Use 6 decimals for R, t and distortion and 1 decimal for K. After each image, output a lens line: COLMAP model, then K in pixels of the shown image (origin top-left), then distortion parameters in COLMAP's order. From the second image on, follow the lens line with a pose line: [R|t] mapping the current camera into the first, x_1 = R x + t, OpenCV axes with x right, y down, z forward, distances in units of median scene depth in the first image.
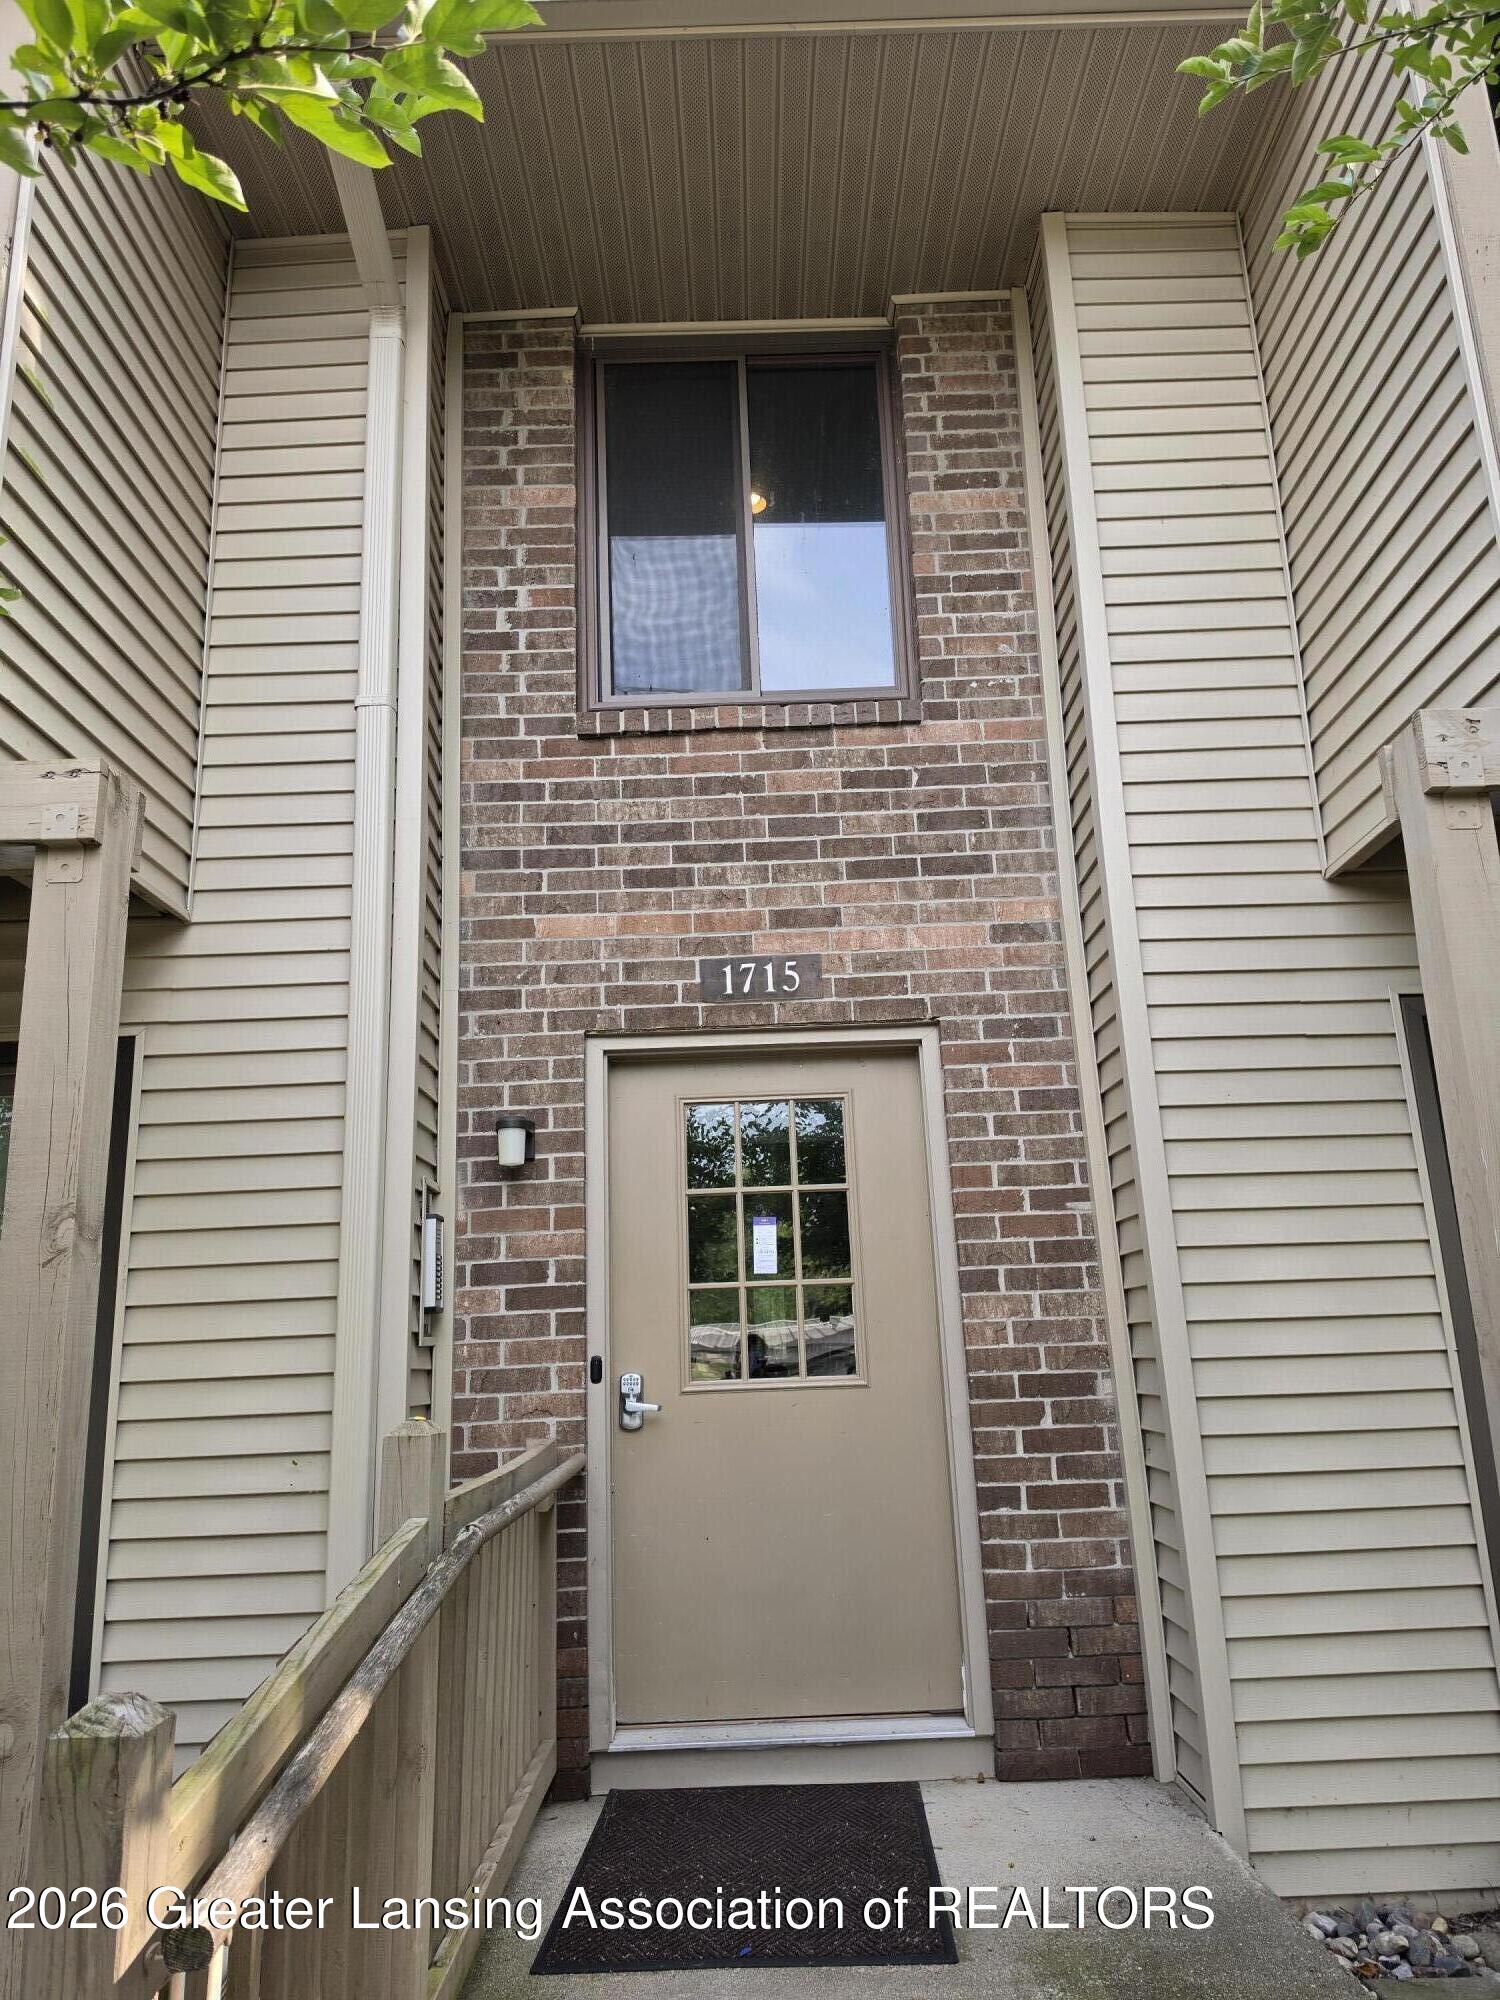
lens RADIAL K [[1410.0, 0, 750.0], [0, 1410.0, 1000.0], [0, 0, 1]] dist [0.086590, -0.155542]
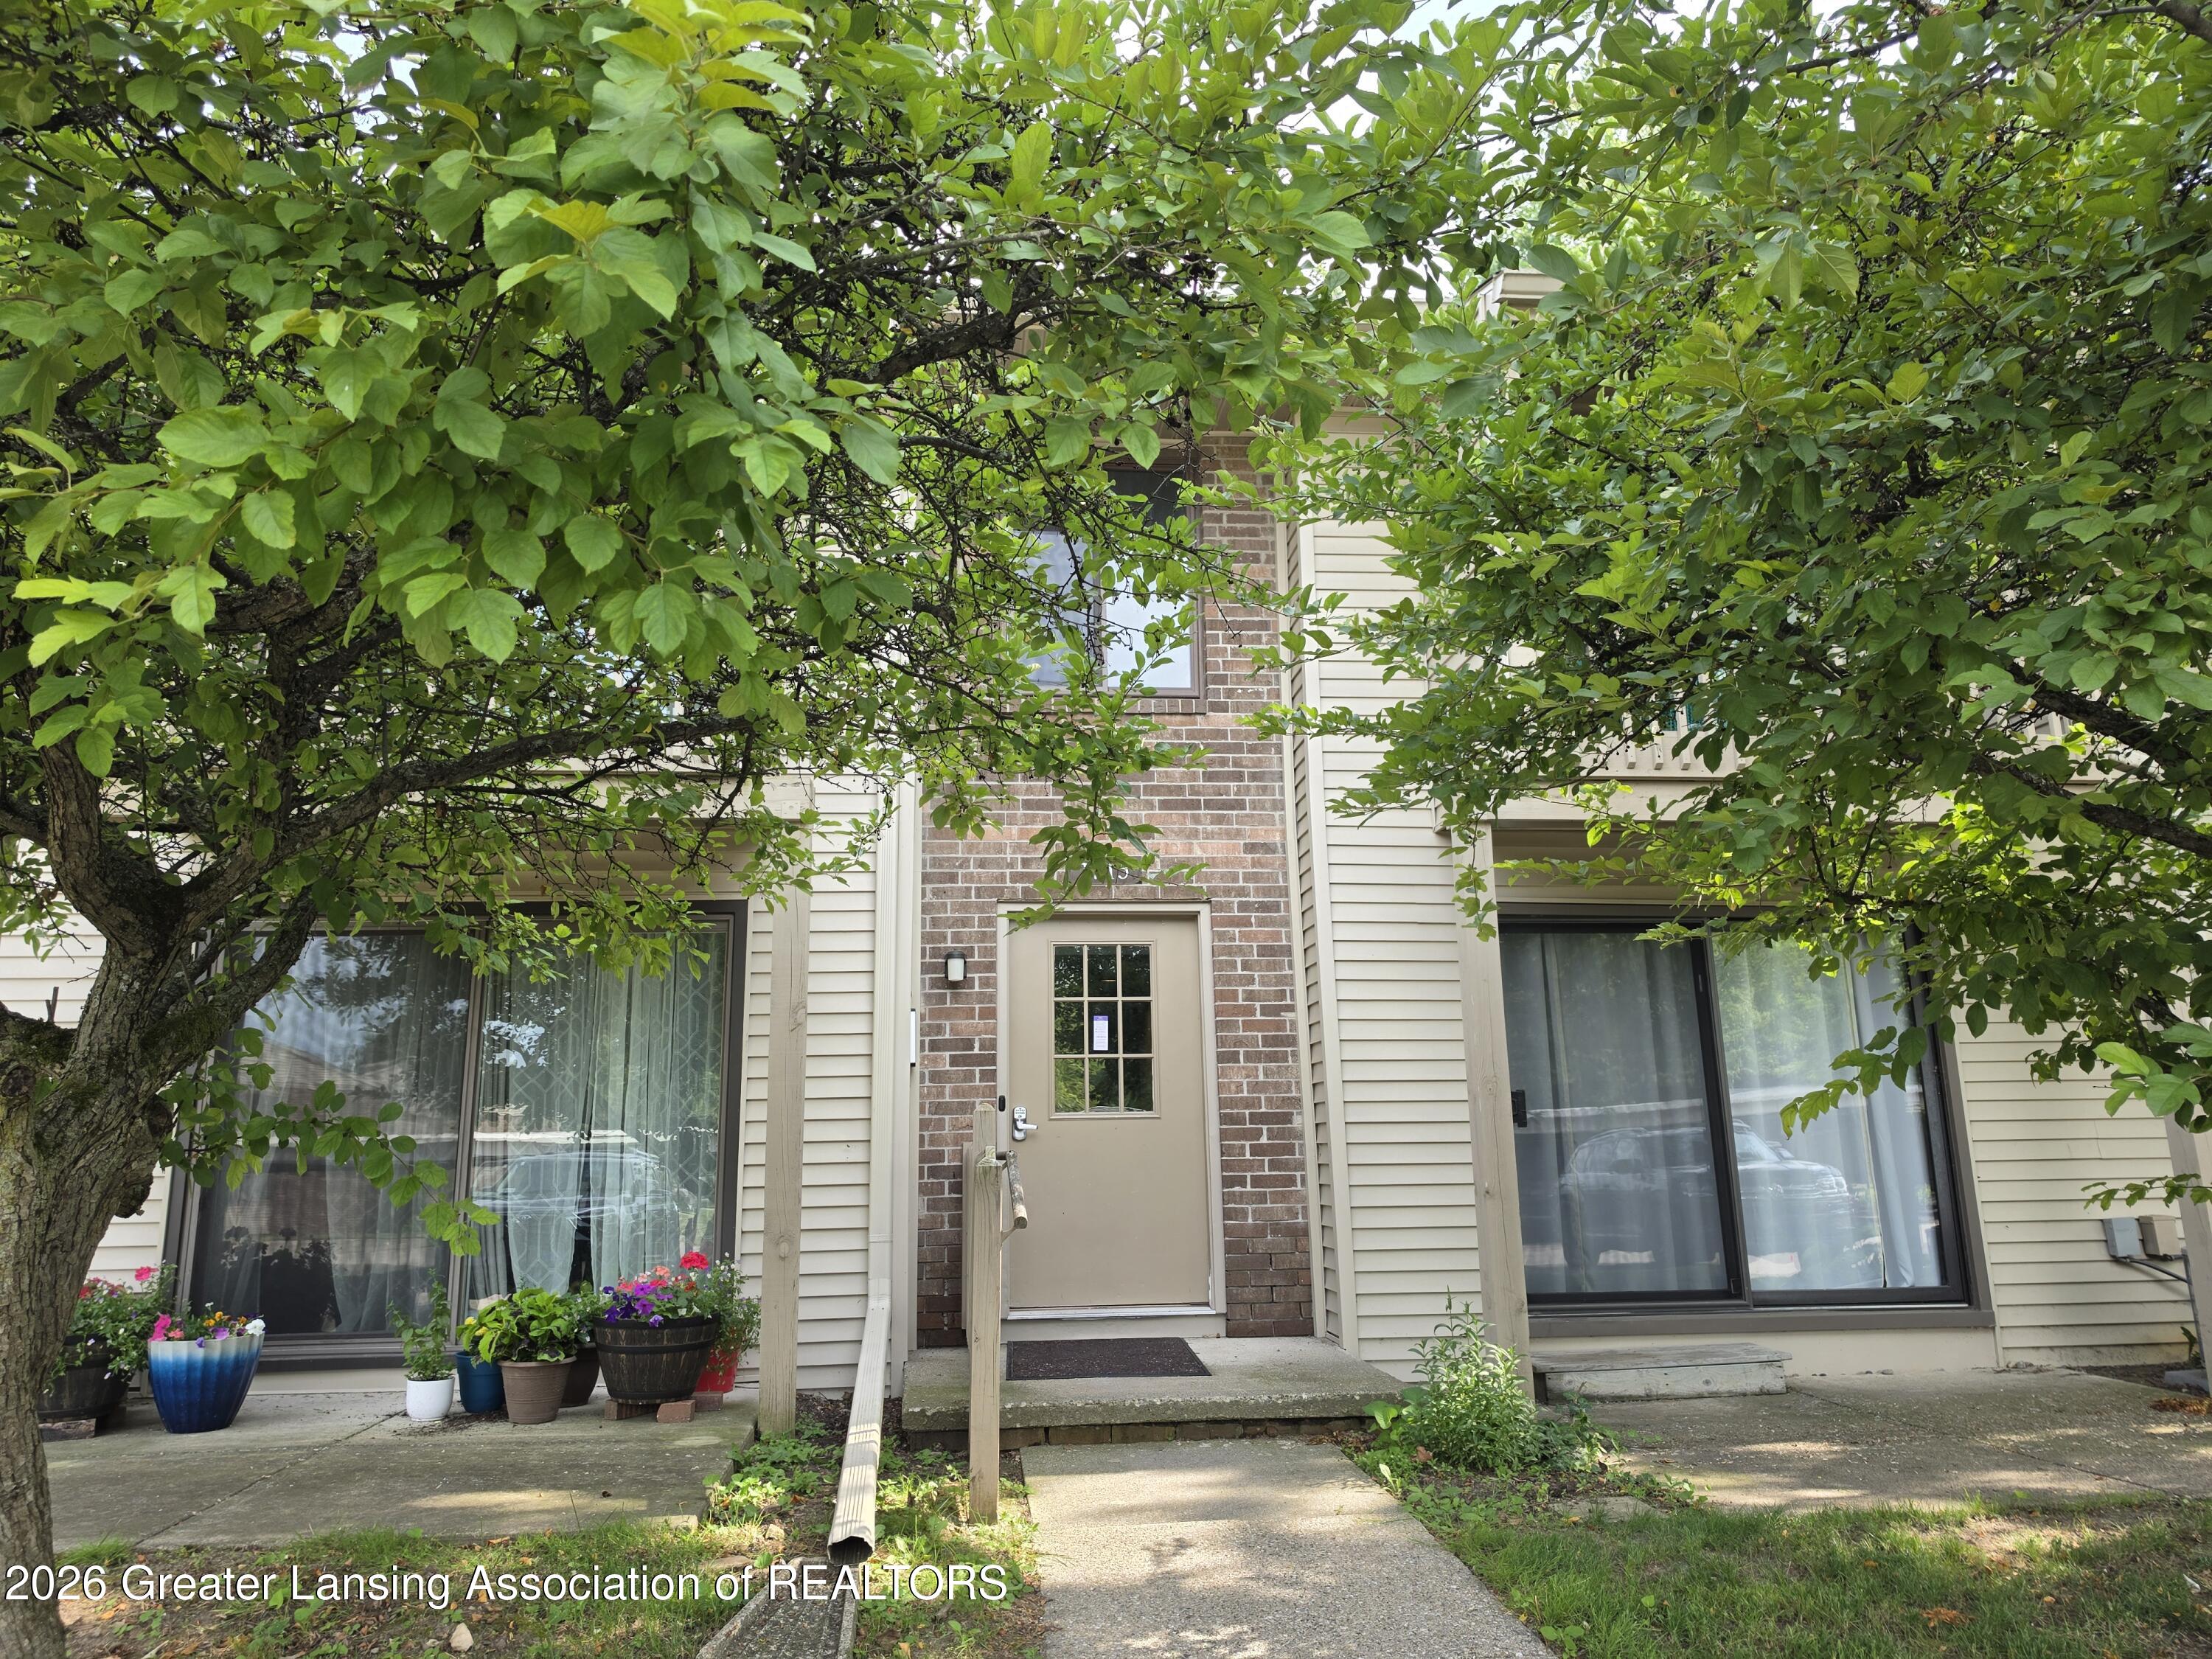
lens RADIAL K [[1559.5, 0, 1101.2], [0, 1559.5, 775.7], [0, 0, 1]] dist [0.086590, -0.155542]
pose [[0.995443, 0.042657, 0.085284, -0.161953], [-0.043142, 0.999062, 0.003850, -0.137553], [-0.085040, -0.007512, 0.996349, -0.840710]]
